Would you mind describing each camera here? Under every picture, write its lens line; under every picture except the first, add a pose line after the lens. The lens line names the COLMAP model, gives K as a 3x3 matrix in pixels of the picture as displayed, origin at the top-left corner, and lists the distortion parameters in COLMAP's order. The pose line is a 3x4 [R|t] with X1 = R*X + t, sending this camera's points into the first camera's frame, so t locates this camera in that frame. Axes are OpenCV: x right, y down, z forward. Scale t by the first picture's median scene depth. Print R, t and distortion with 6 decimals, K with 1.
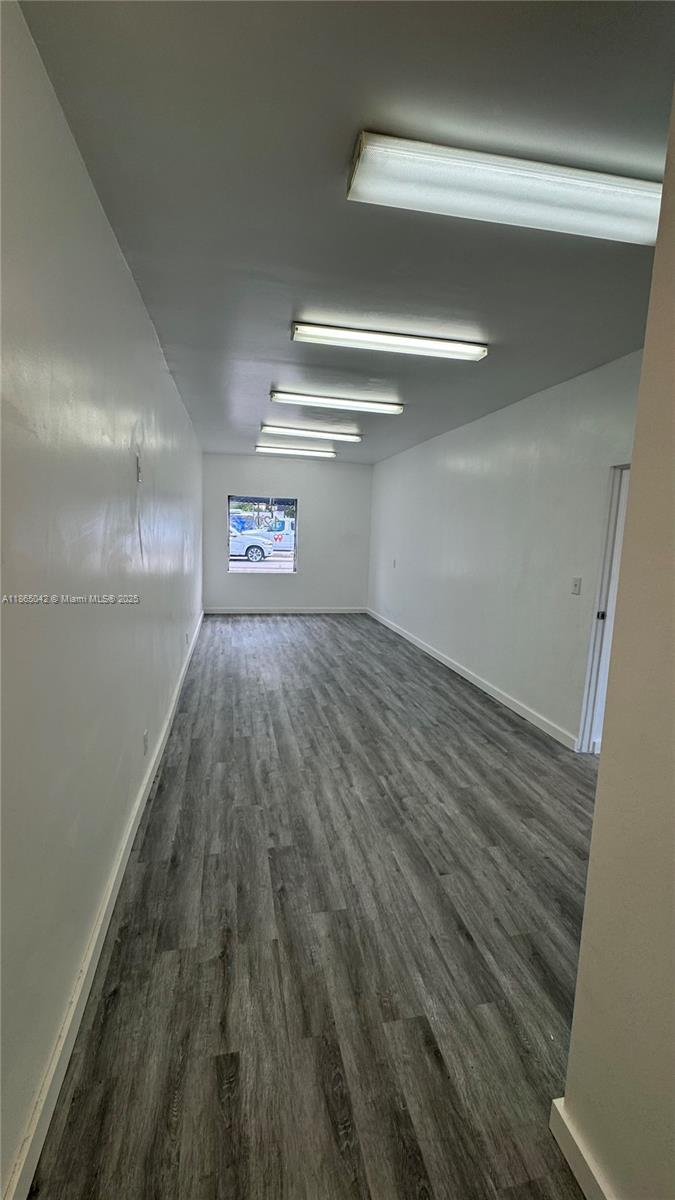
lens RADIAL K [[481.4, 0, 335.9], [0, 481.4, 599.4], [0, 0, 1]] dist [-0.003407, 0.000464]
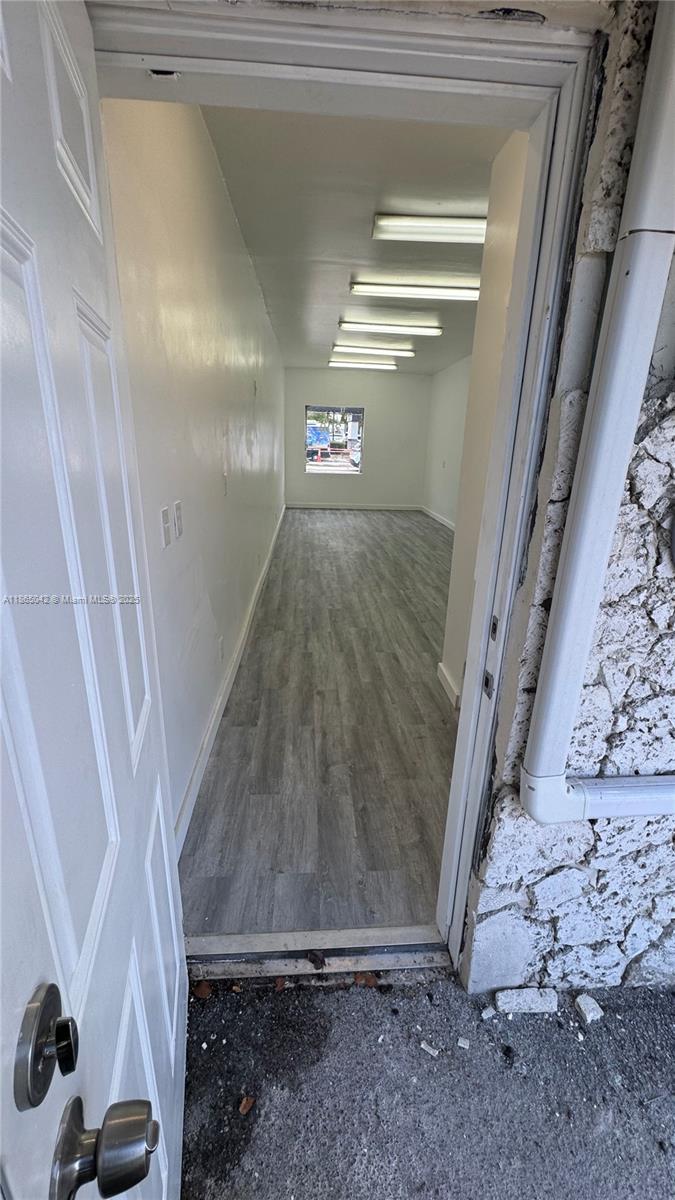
lens RADIAL K [[481.4, 0, 336.9], [0, 481.4, 595.4], [0, 0, 1]] dist [-0.003407, 0.000464]
pose [[0.988517, 0.040908, -0.145470, 0.121663], [-0.016661, 0.986296, 0.164142, 0.134225], [0.150191, -0.159834, 0.975651, -0.605412]]
